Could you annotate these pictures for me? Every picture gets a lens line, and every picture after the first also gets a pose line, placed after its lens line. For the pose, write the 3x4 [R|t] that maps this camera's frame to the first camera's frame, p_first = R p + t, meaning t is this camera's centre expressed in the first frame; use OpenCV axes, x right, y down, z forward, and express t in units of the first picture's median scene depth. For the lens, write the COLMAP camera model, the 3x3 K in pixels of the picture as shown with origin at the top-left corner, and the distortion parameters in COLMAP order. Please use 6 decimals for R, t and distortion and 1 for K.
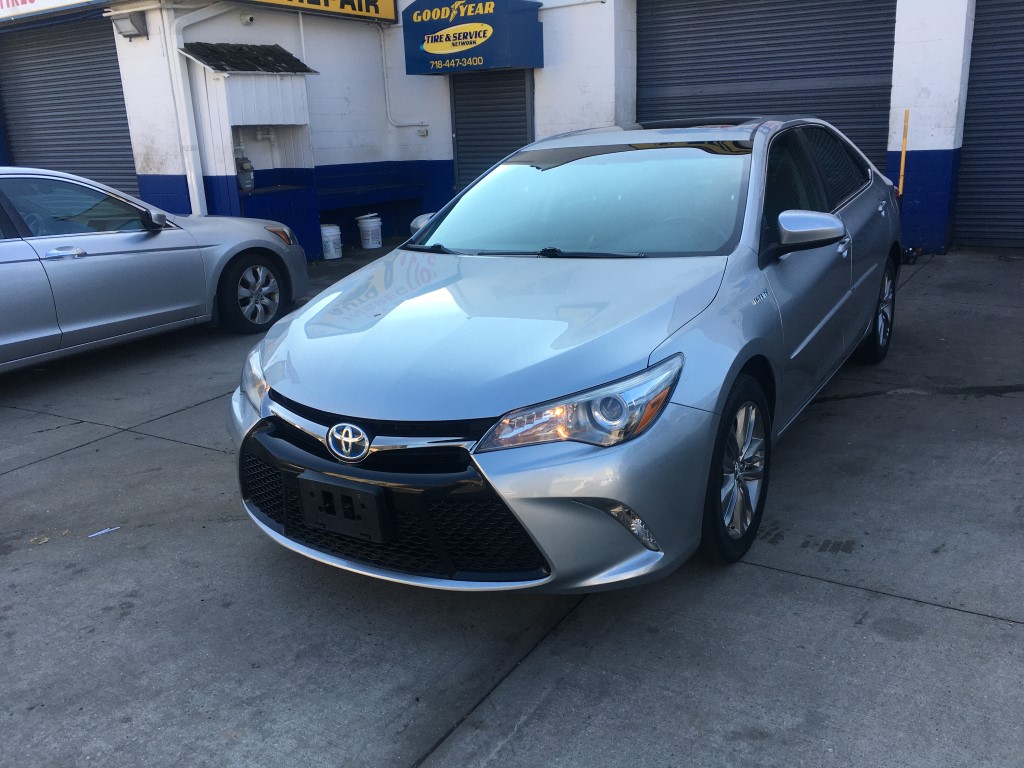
lens RADIAL K [[865.8, 0, 507.3], [0, 865.8, 392.6], [0, 0, 1]] dist [0.082595, -0.110349]
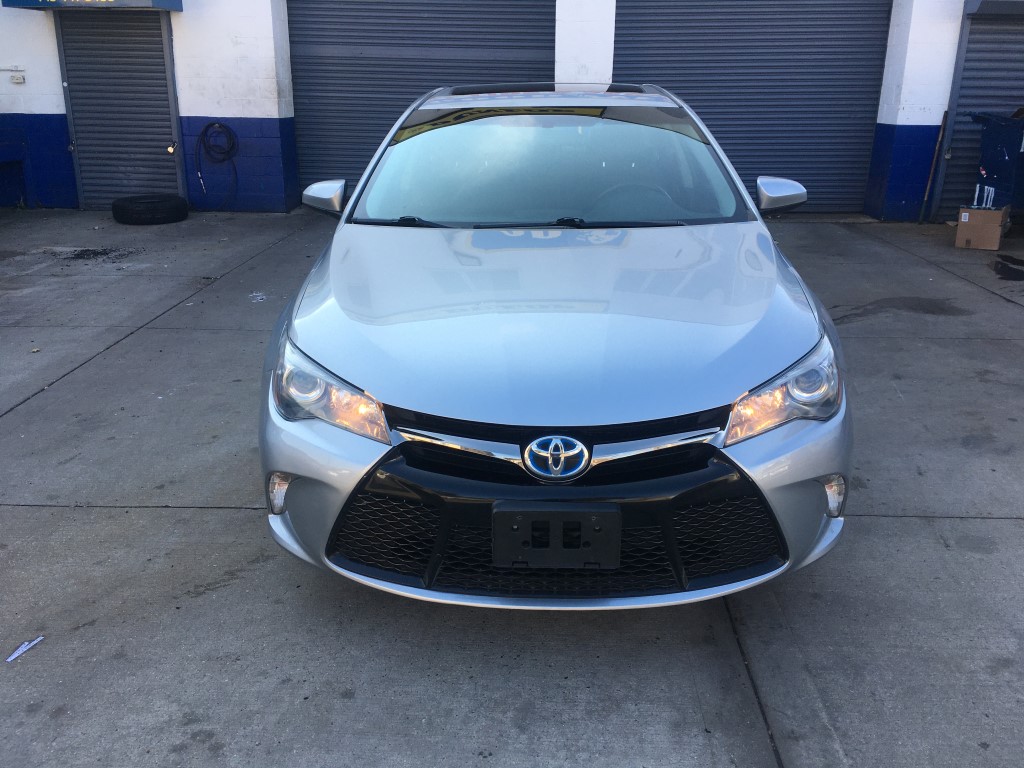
lens RADIAL K [[877.6, 0, 507.5], [0, 877.6, 382.8], [0, 0, 1]] dist [0.077381, -0.111102]
pose [[0.865645, -0.115361, 0.487187, -0.510345], [0.104022, 0.993298, 0.050375, -0.050150], [-0.489733, 0.007072, 0.871844, 0.234682]]
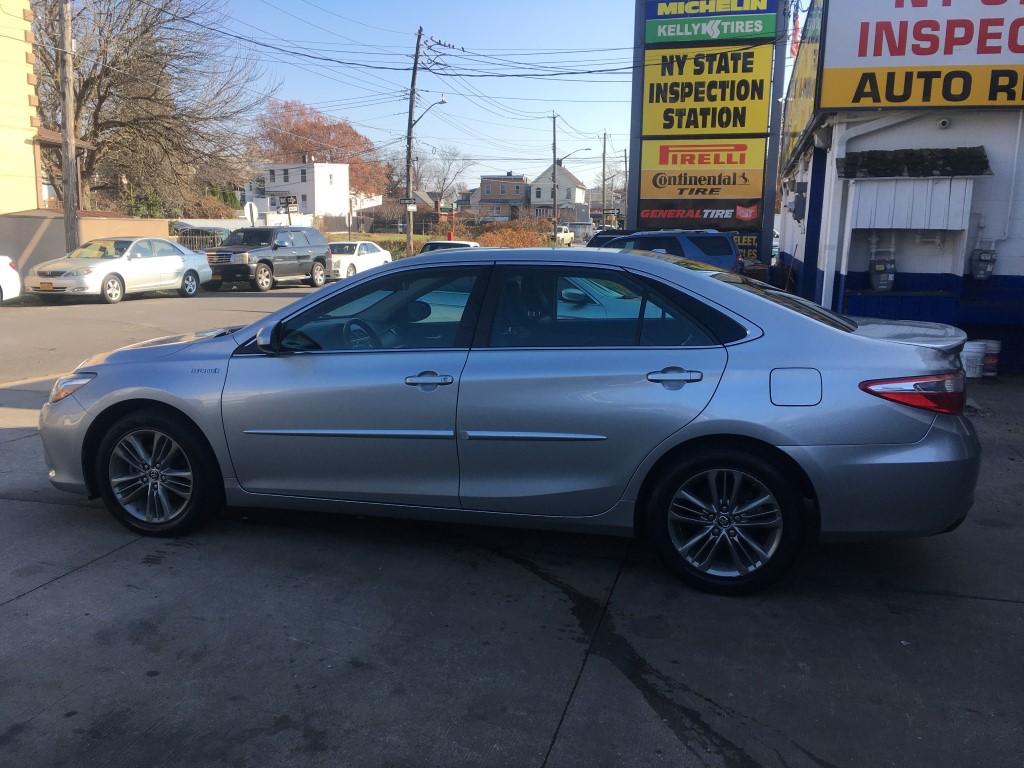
lens RADIAL K [[871.2, 0, 512.0], [0, 871.2, 384.0], [0, 0, 1]] dist [0.044695, -0.001794]
pose [[0.299409, 0.211109, -0.930477, 1.690024], [-0.299709, 0.946663, 0.118341, -0.391729], [0.905830, 0.243440, 0.346711, 0.938904]]
